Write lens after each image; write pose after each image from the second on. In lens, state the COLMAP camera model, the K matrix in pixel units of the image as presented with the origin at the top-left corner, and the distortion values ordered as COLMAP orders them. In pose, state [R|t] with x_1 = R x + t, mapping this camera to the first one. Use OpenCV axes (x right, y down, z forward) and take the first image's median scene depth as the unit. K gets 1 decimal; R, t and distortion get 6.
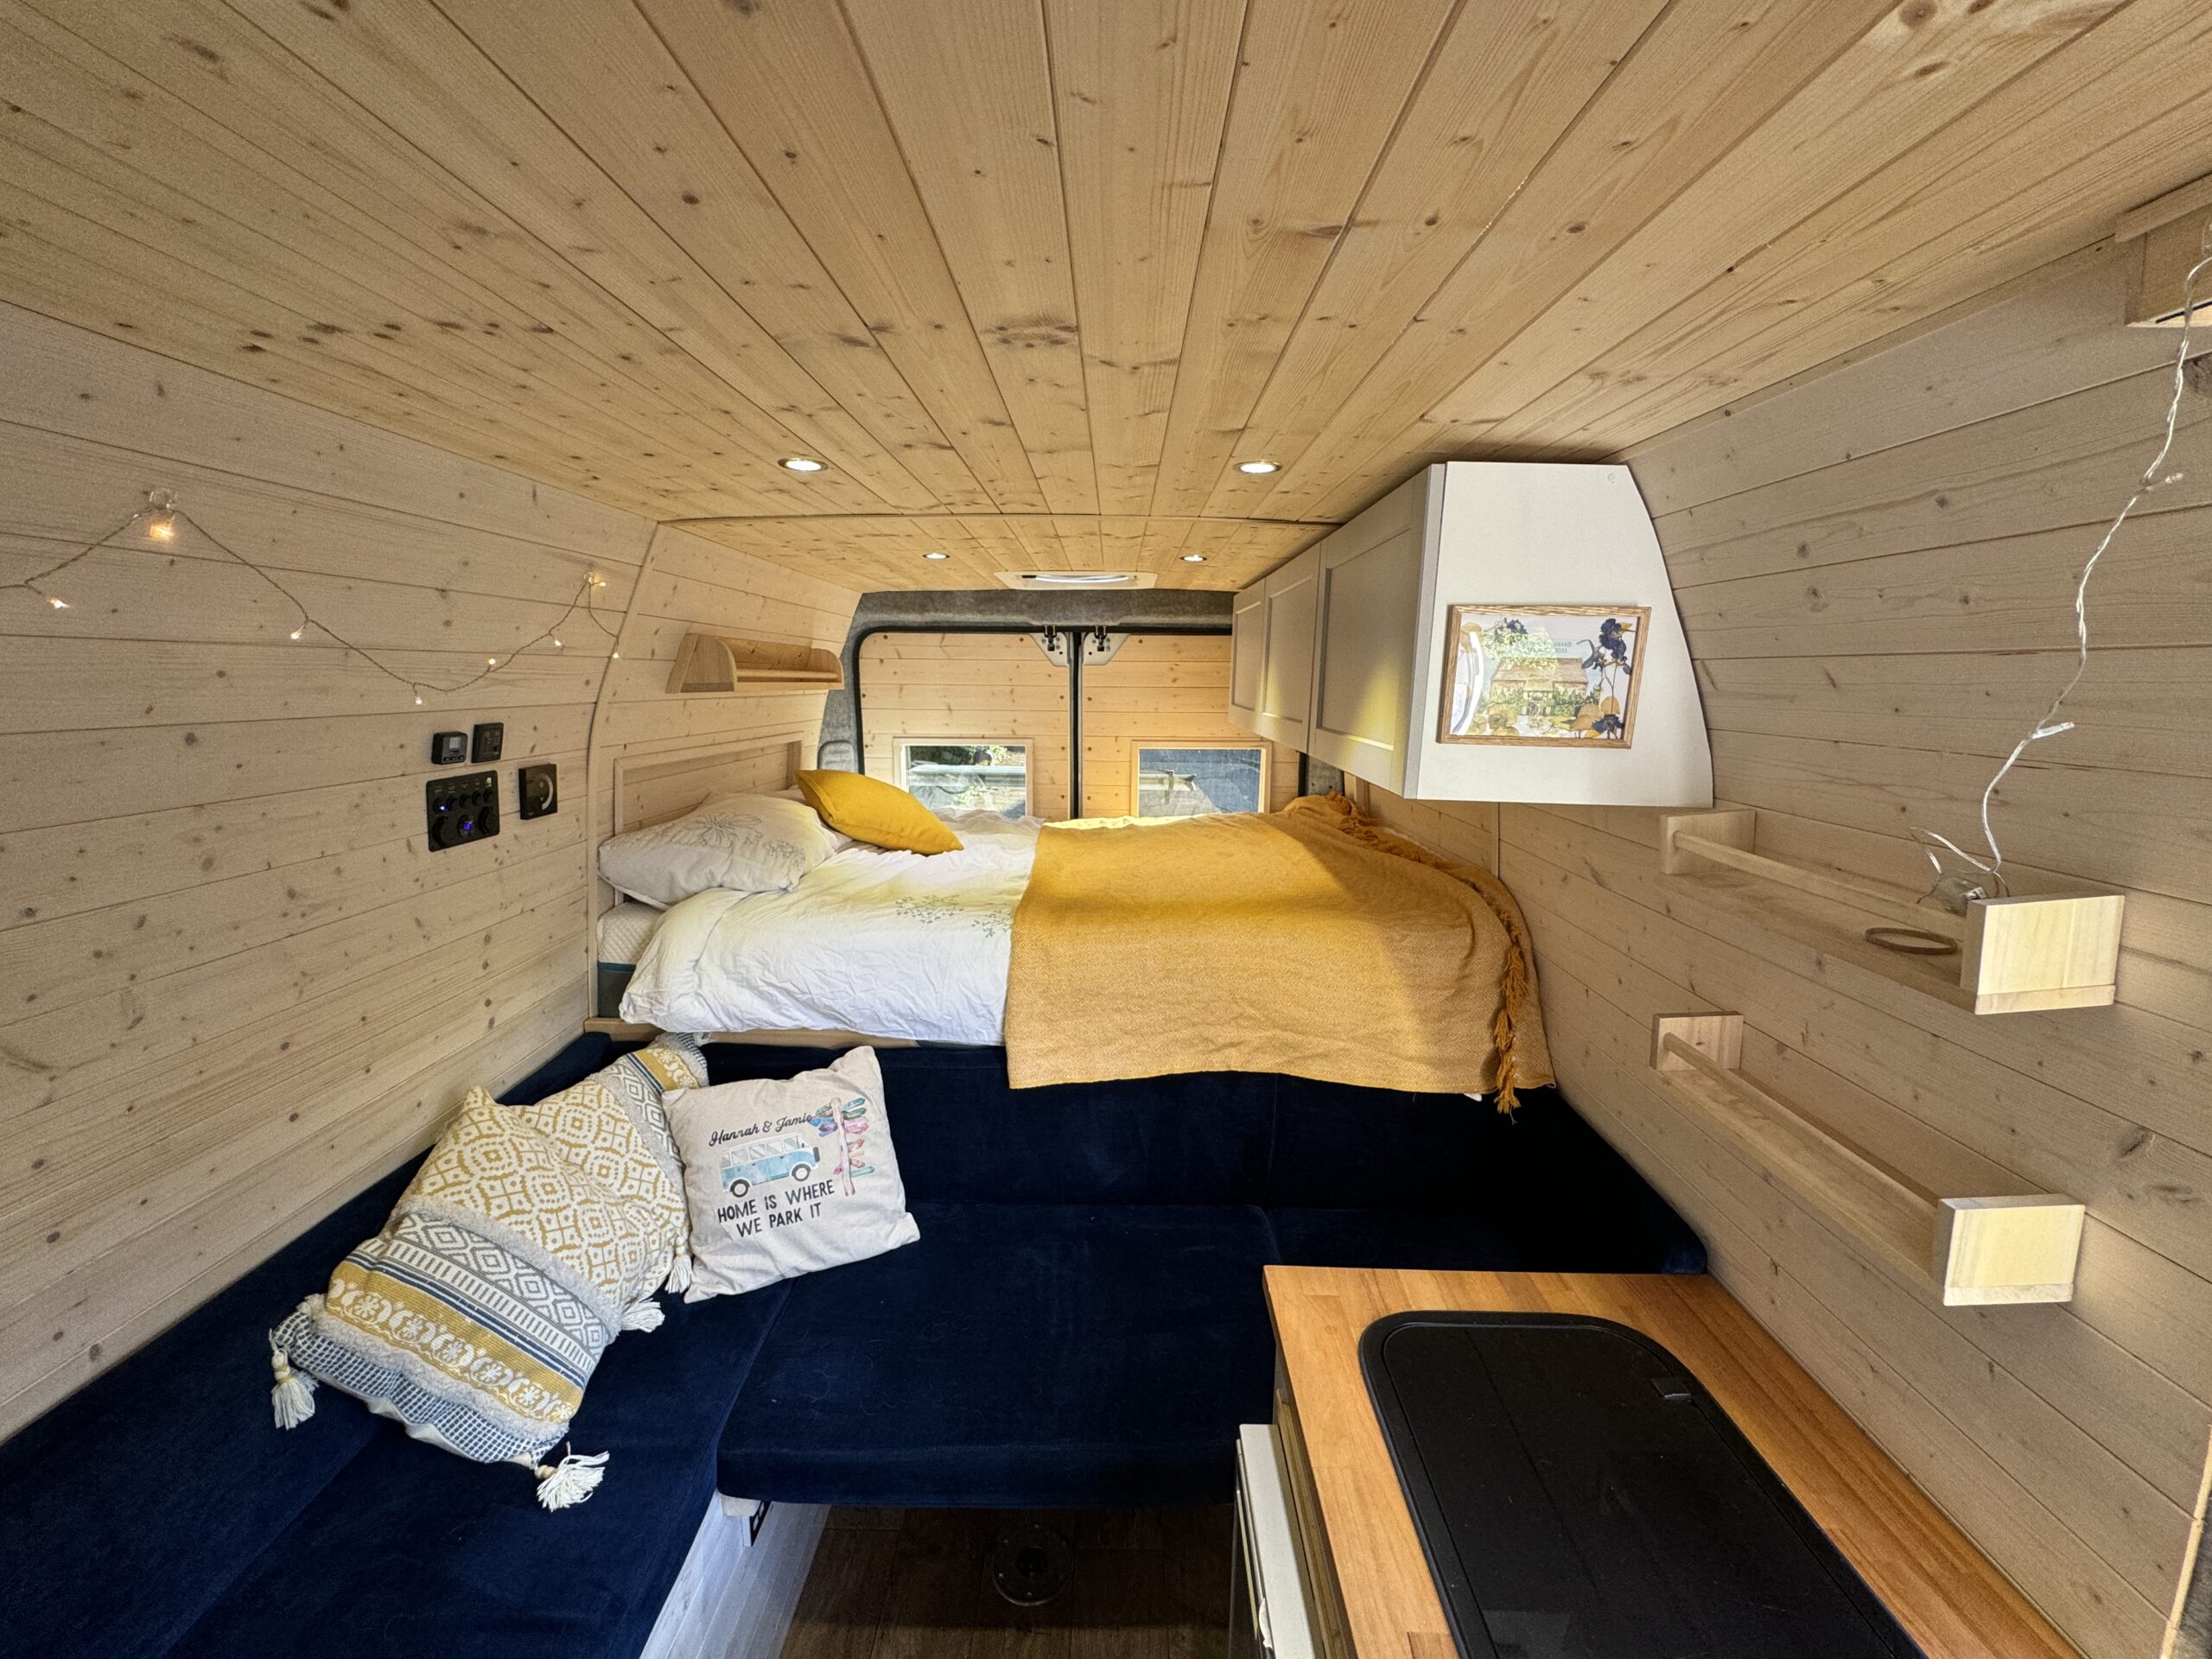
lens RADIAL K [[882.5, 0, 1103.8], [0, 882.5, 830.2], [0, 0, 1]] dist [-0.002787, 0.000100]
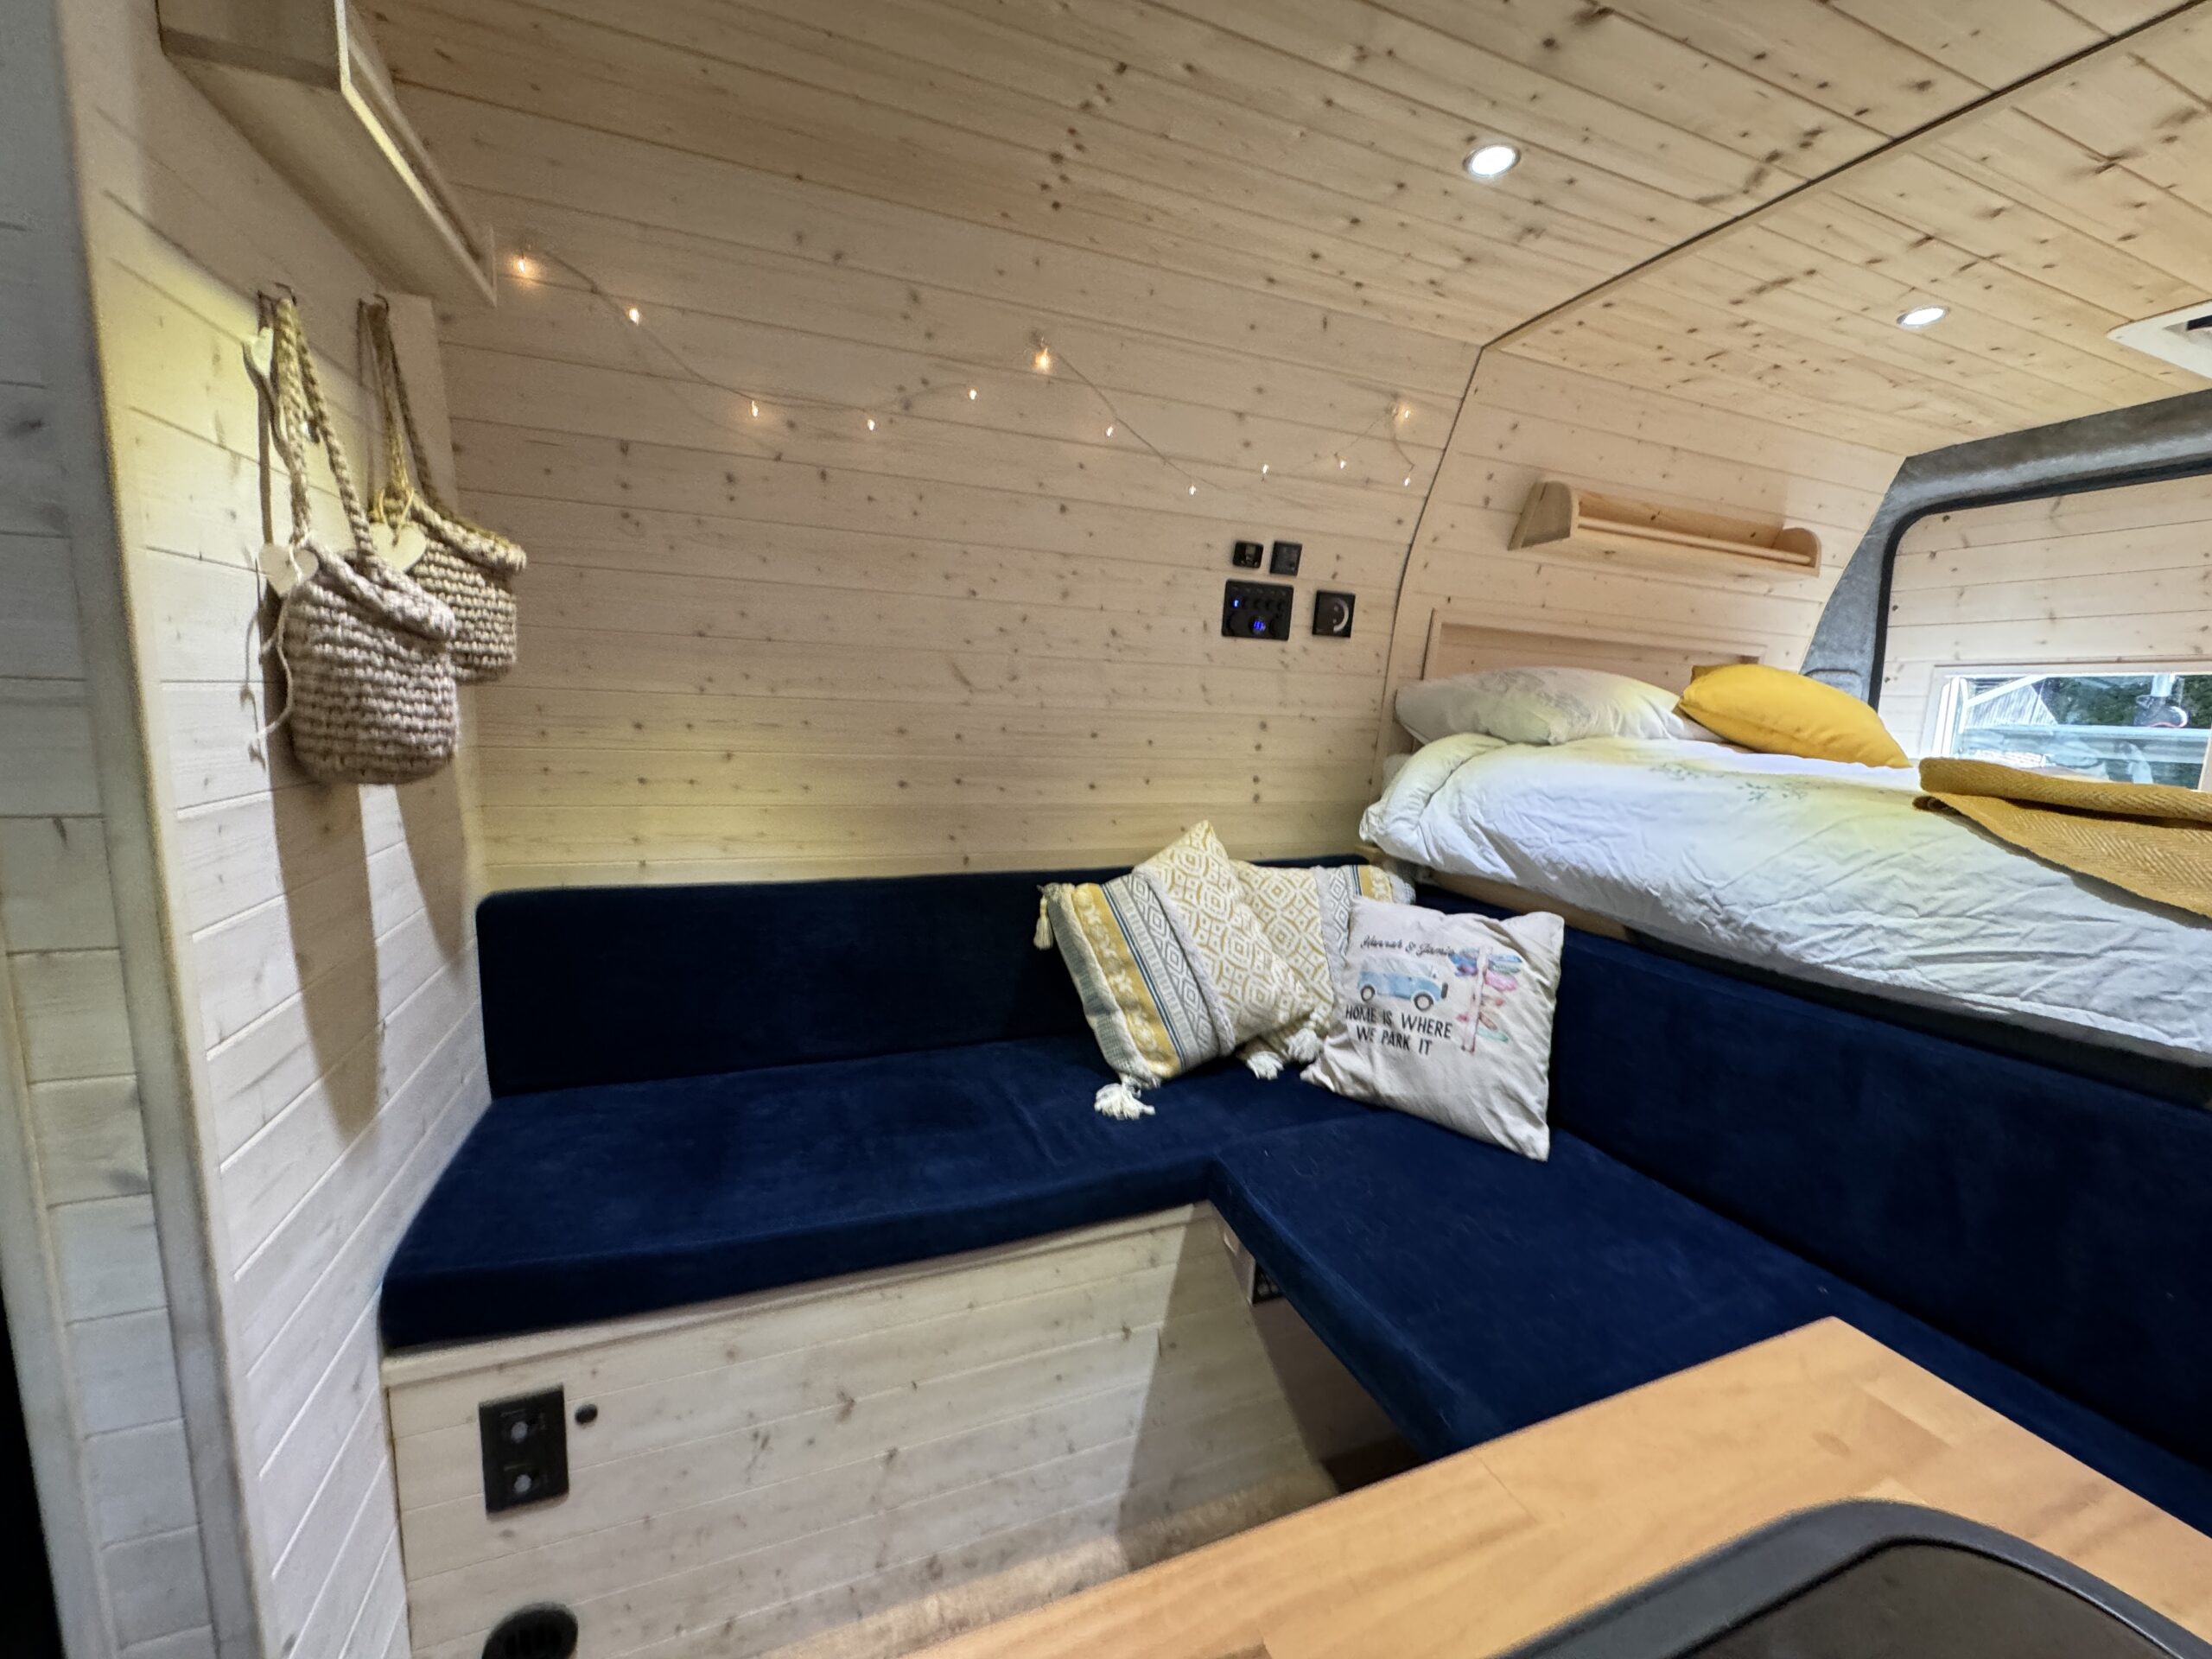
lens RADIAL K [[882.5, 0, 1102.7], [0, 882.5, 832.4], [0, 0, 1]] dist [-0.002787, 0.000100]
pose [[0.384986, 0.139024, -0.912392, 0.319760], [-0.194534, 0.978603, 0.067029, 0.207026], [0.902188, 0.151686, 0.403793, 0.294415]]
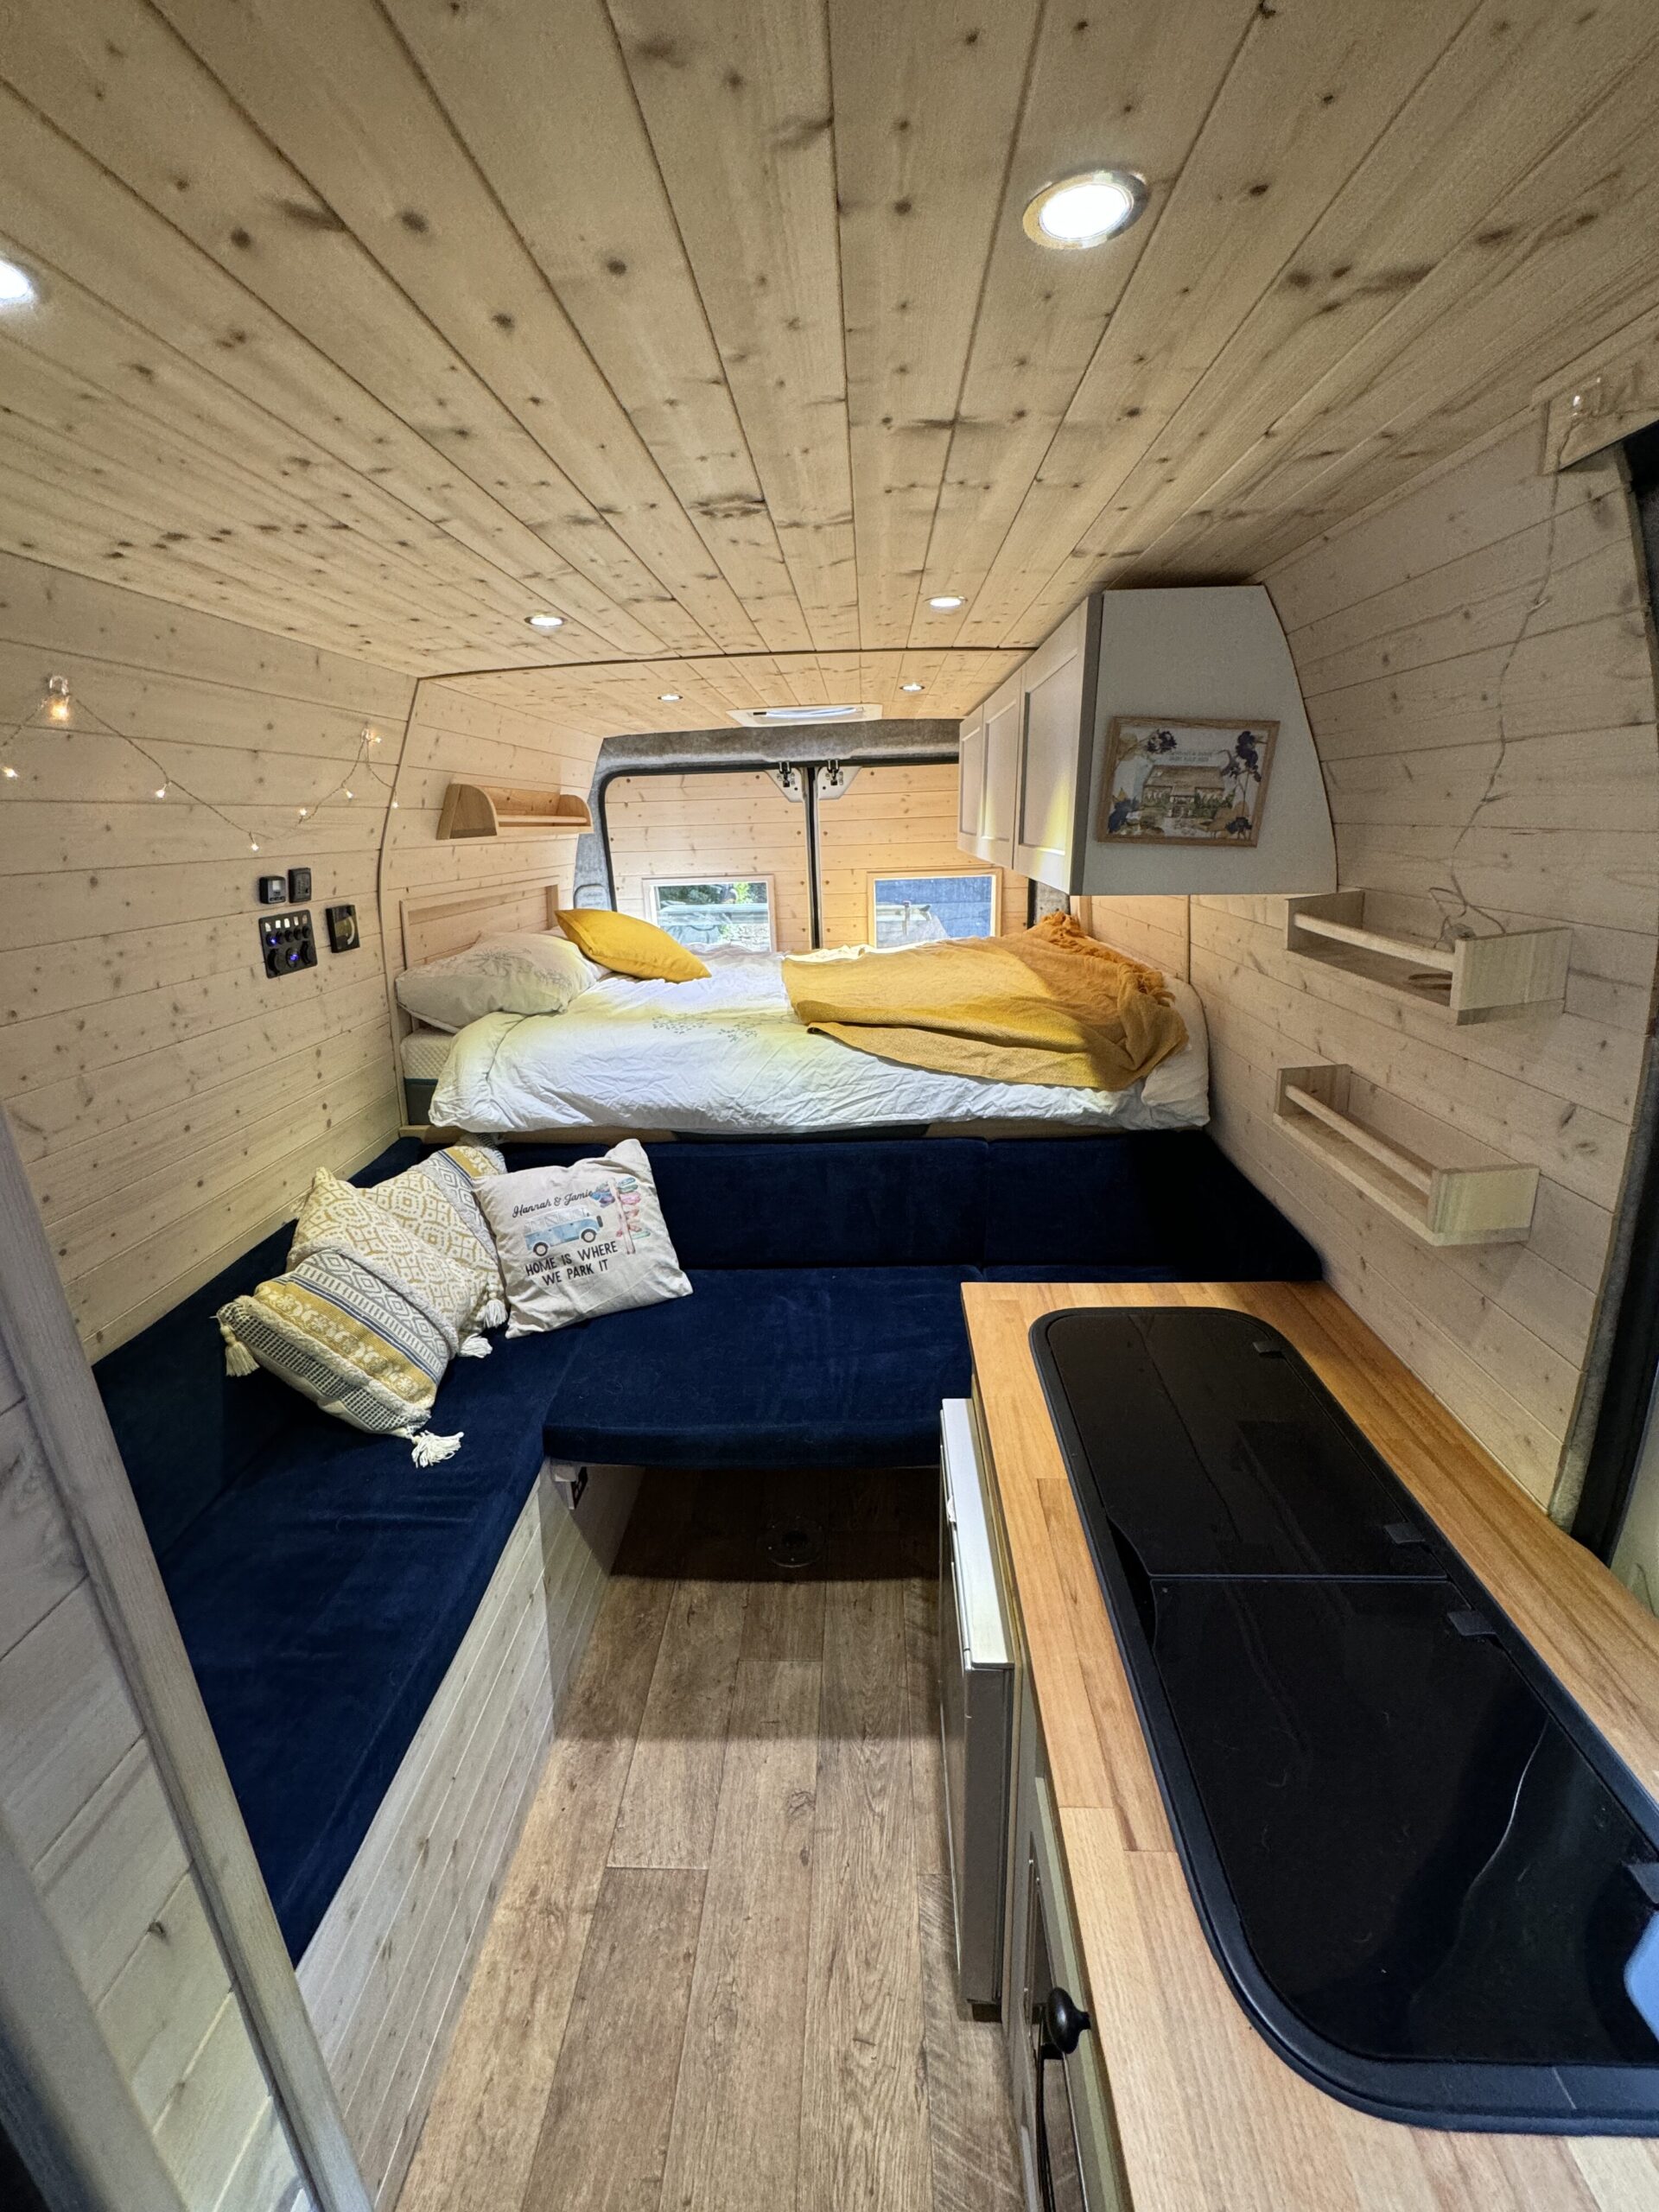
lens RADIAL K [[882.5, 0, 829.0], [0, 882.5, 1107.5], [0, 0, 1]] dist [-0.002787, 0.000100]
pose [[0.998683, -0.031740, -0.040321, 0.039144], [0.037213, 0.988994, 0.143197, 0.045161], [0.035332, -0.144508, 0.988873, -0.158816]]
